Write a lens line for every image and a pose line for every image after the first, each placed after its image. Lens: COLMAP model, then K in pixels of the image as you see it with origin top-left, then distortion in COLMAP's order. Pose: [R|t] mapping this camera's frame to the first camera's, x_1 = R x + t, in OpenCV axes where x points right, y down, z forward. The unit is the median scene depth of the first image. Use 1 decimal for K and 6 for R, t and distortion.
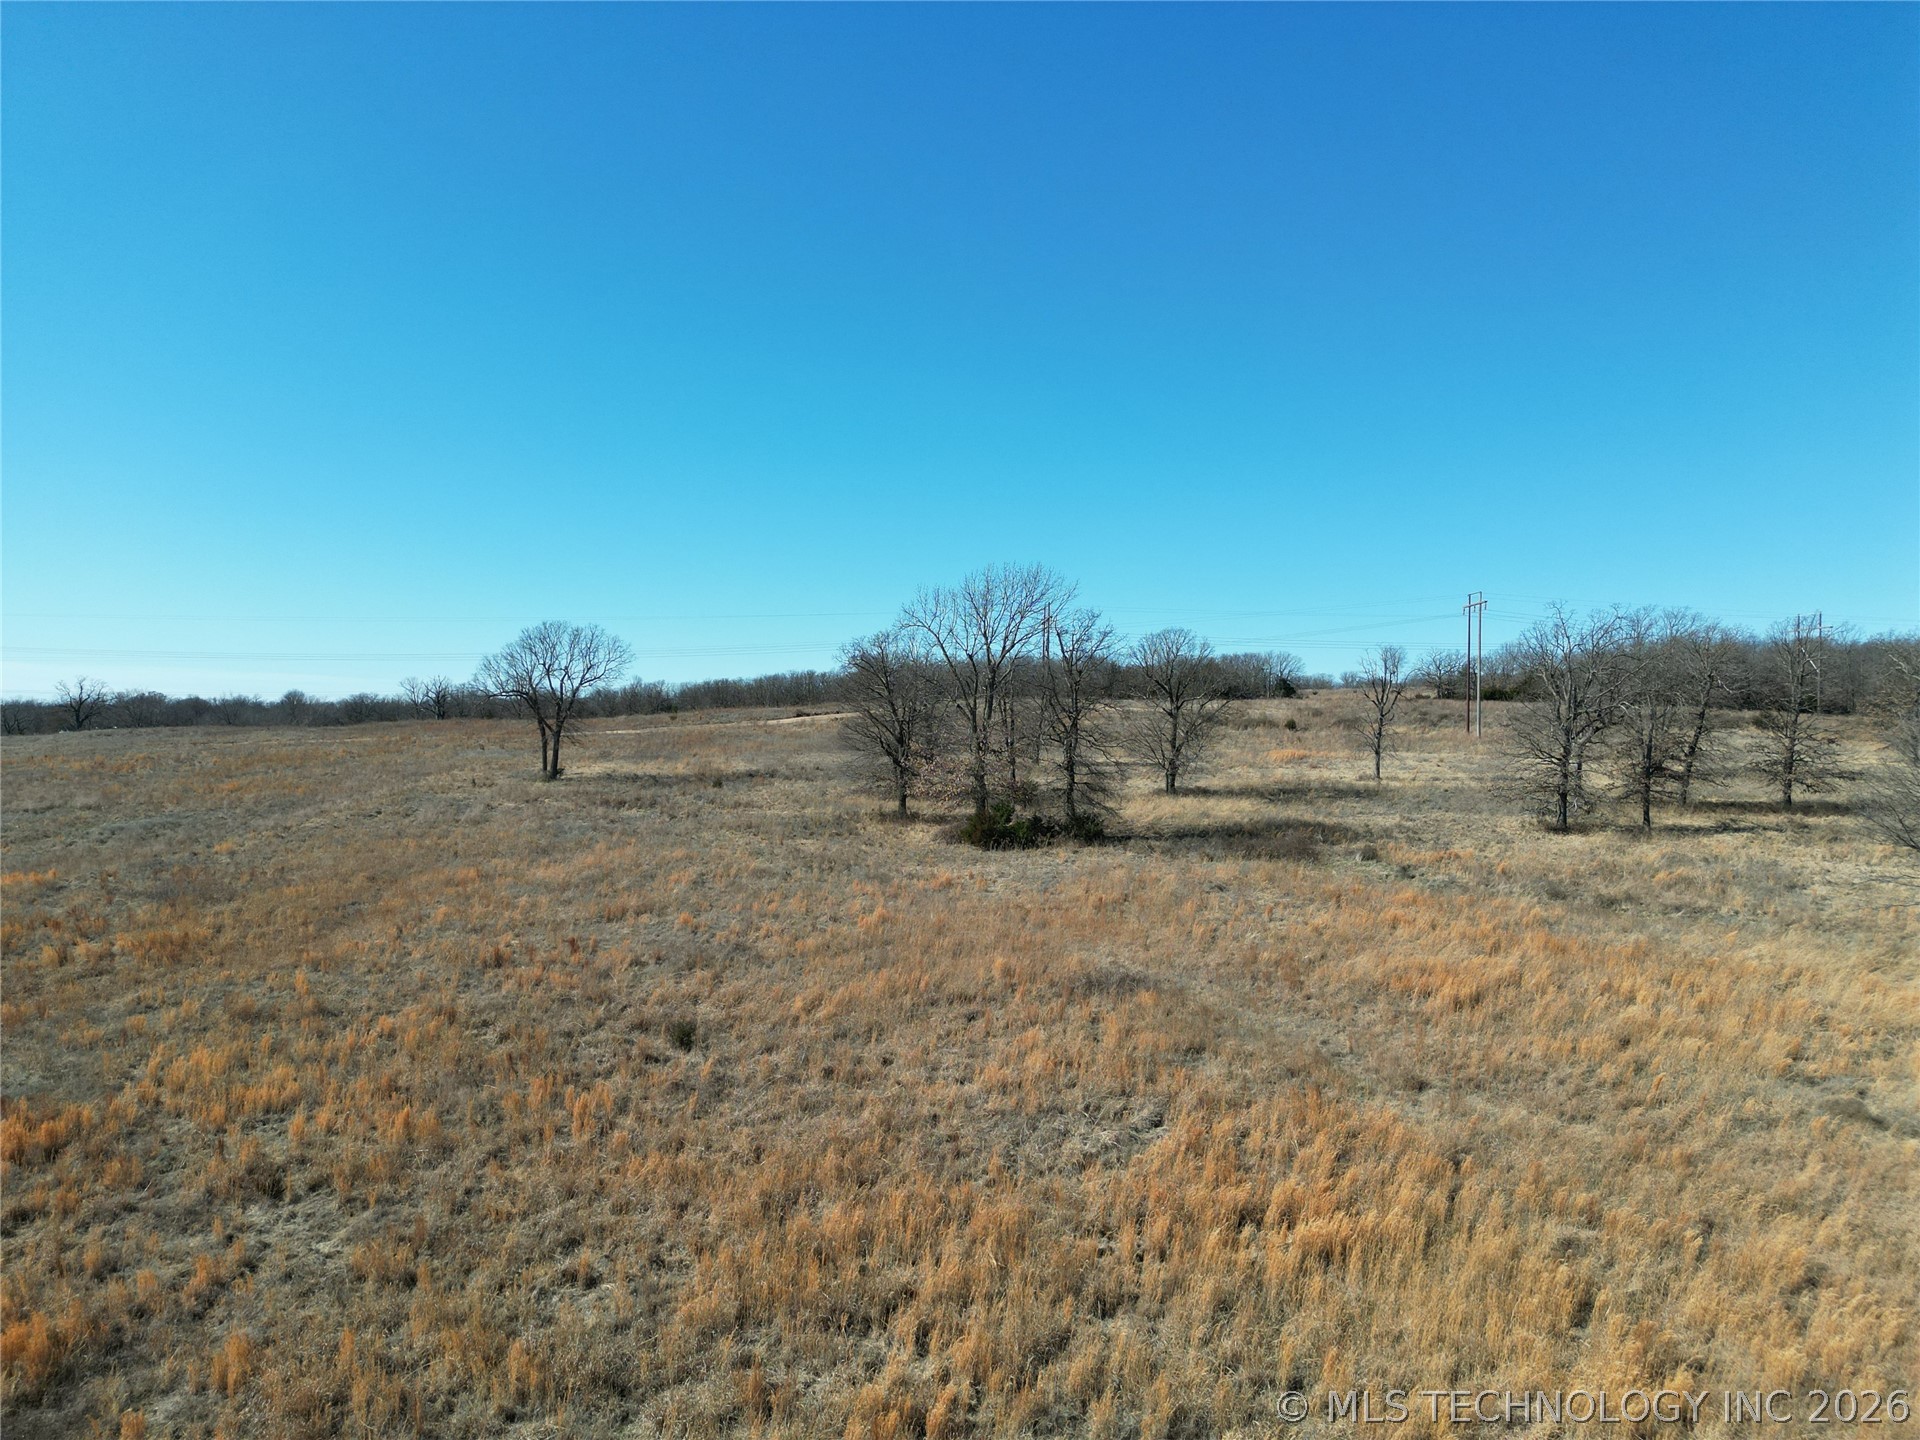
lens RADIAL K [[1325.4, 0, 939.5], [0, 1325.4, 720.4], [0, 0, 1]] dist [0.094918, -0.079230]
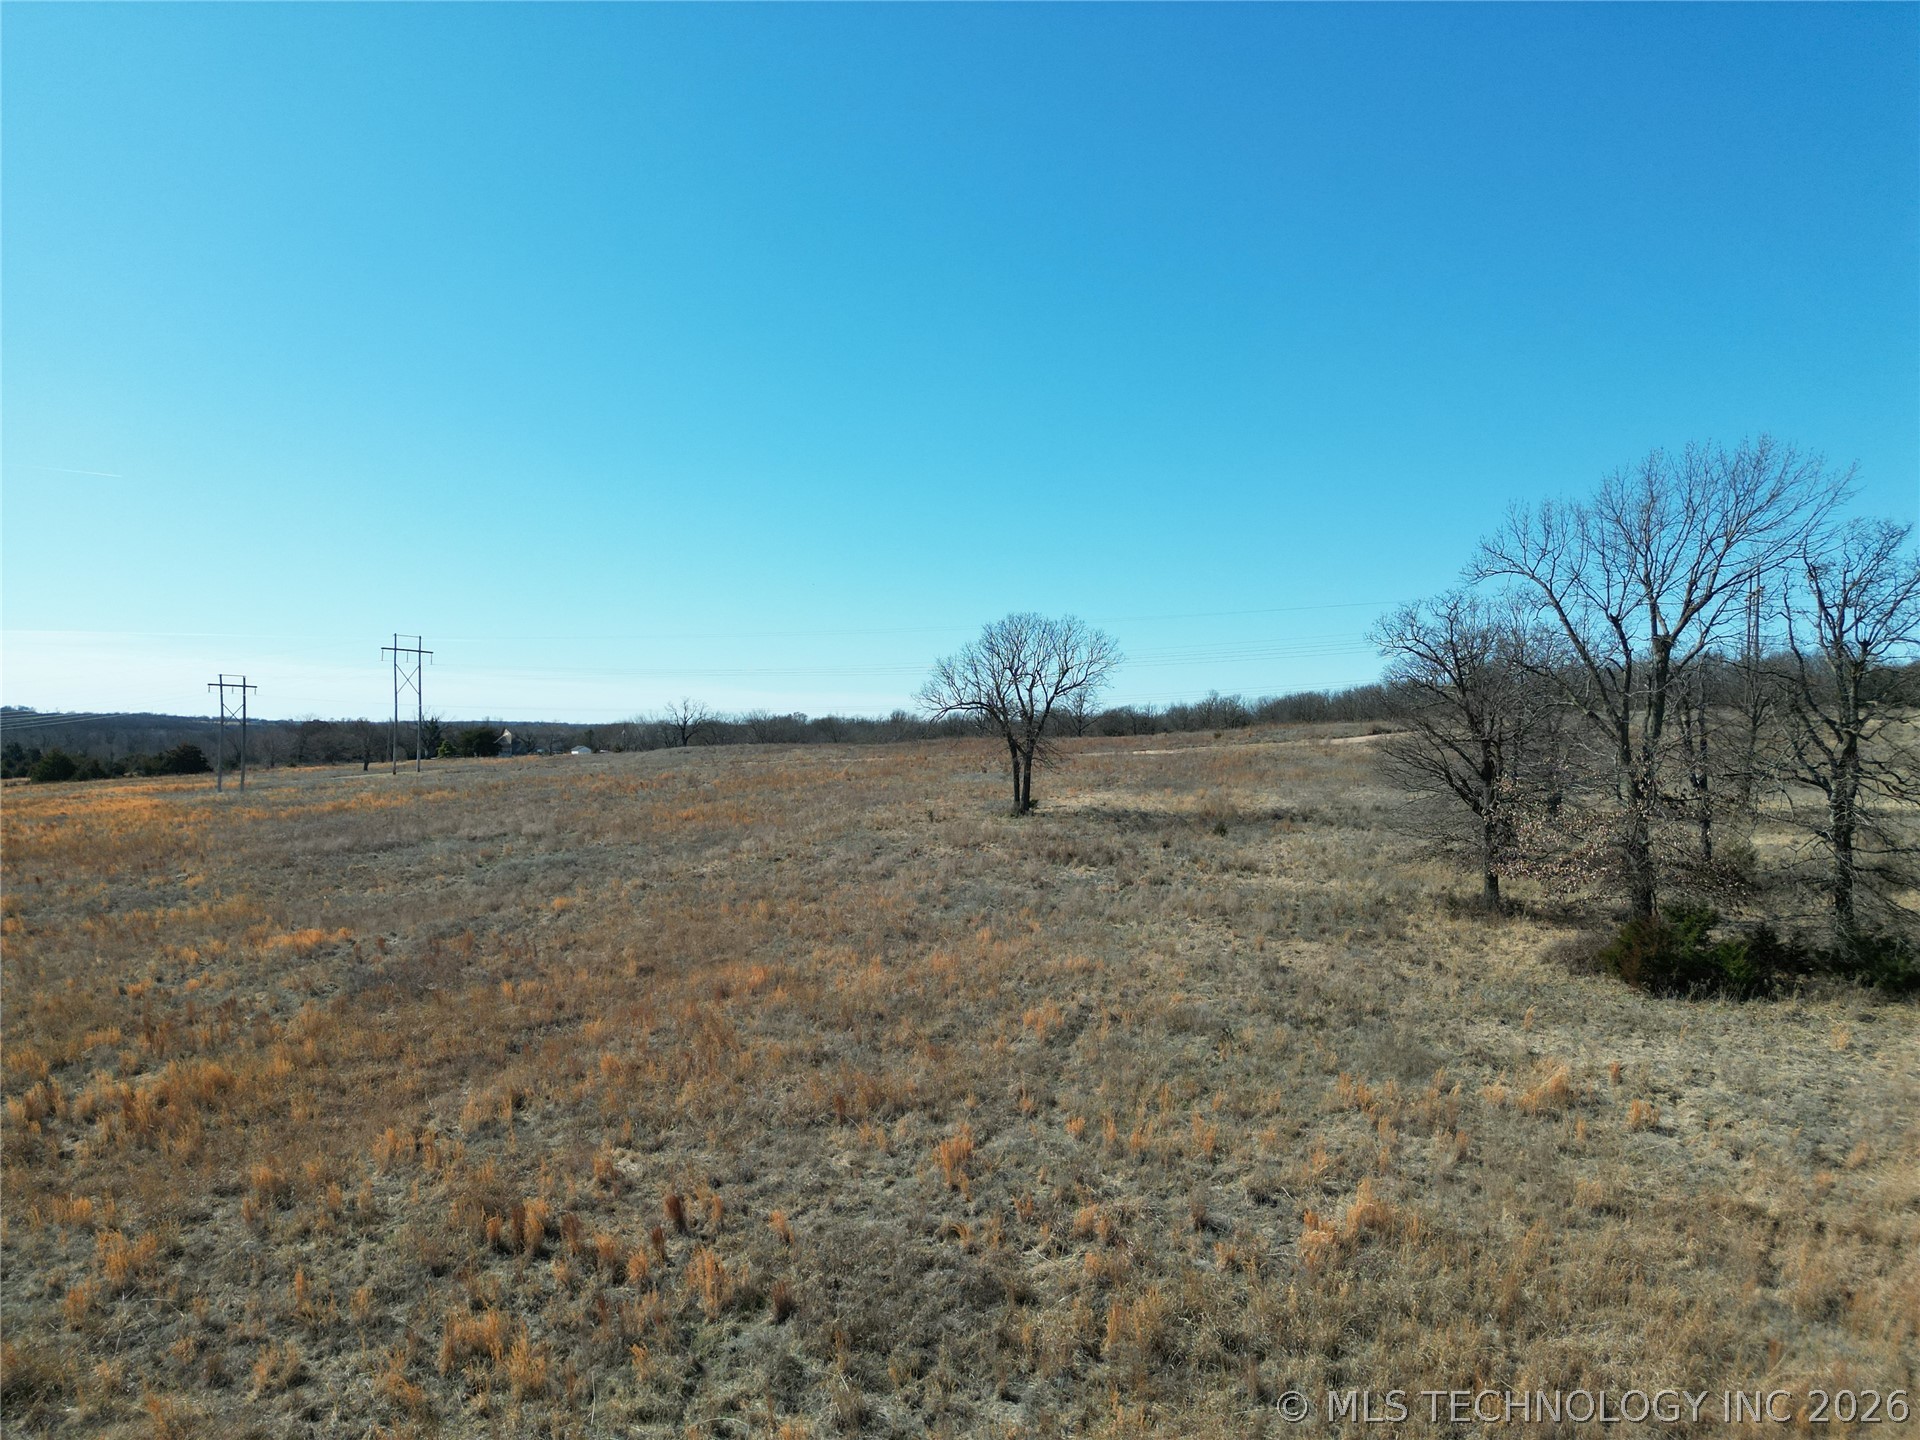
lens RADIAL K [[1297.5, 0, 960.0], [0, 1297.5, 720.0], [0, 0, 1]] dist [0.062940, -0.069505]
pose [[0.899916, -0.007097, -0.436006, 0.013696], [0.001243, 0.999905, -0.013711, -0.001620], [0.436062, 0.011796, 0.899839, 0.360550]]
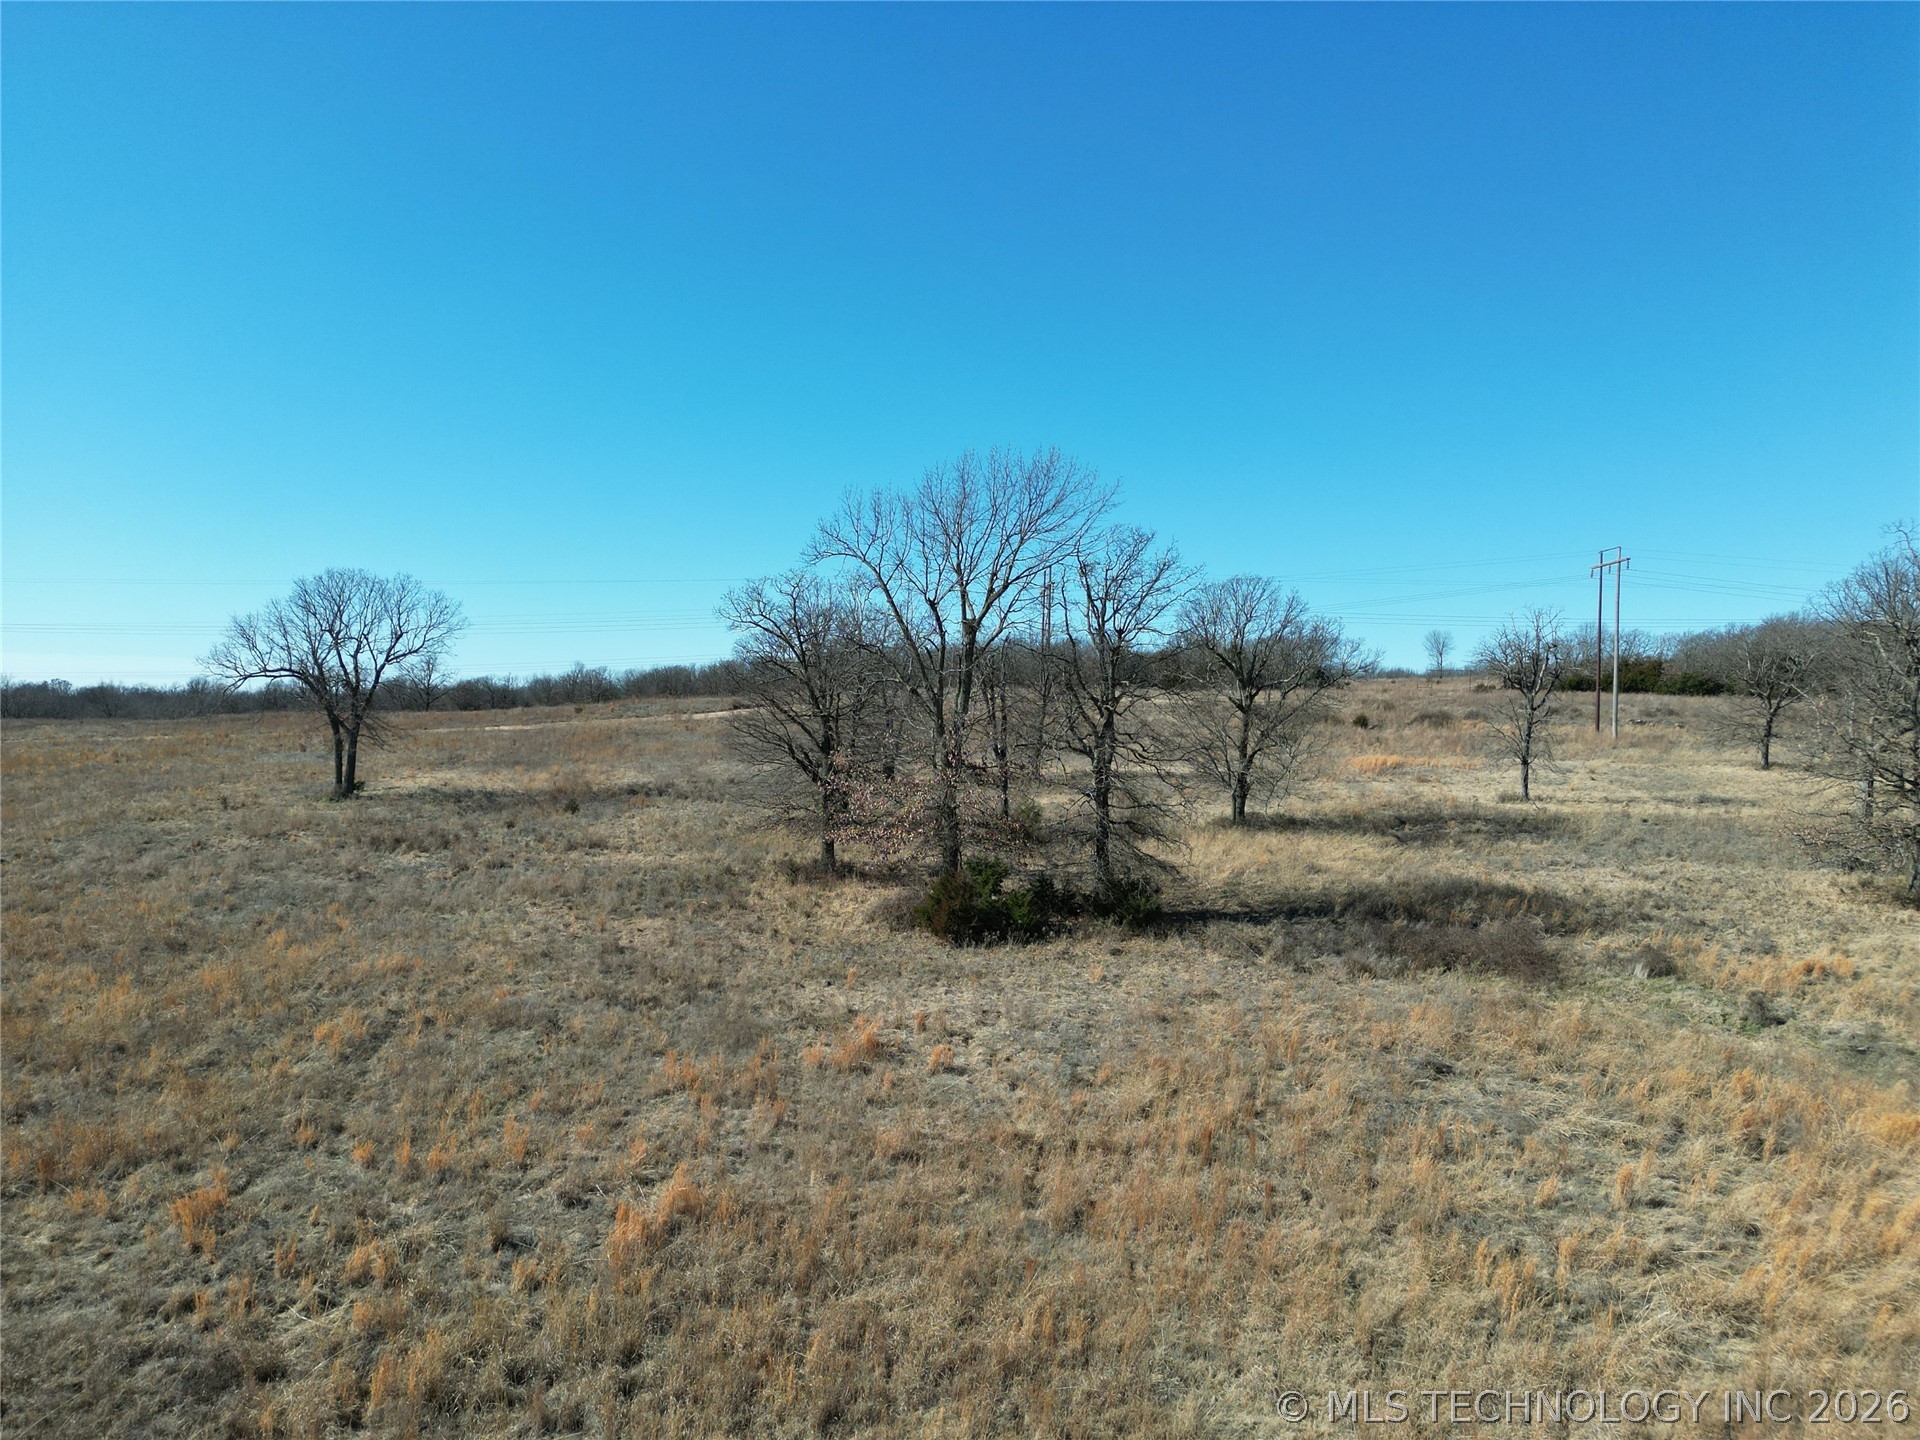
lens RADIAL K [[1297.5, 0, 960.0], [0, 1297.5, 720.0], [0, 0, 1]] dist [0.062940, -0.069505]
pose [[0.999779, 0.002652, 0.020843, 0.020717], [-0.002758, 0.999983, 0.005075, -0.000833], [-0.020829, -0.005132, 0.999770, 0.378704]]
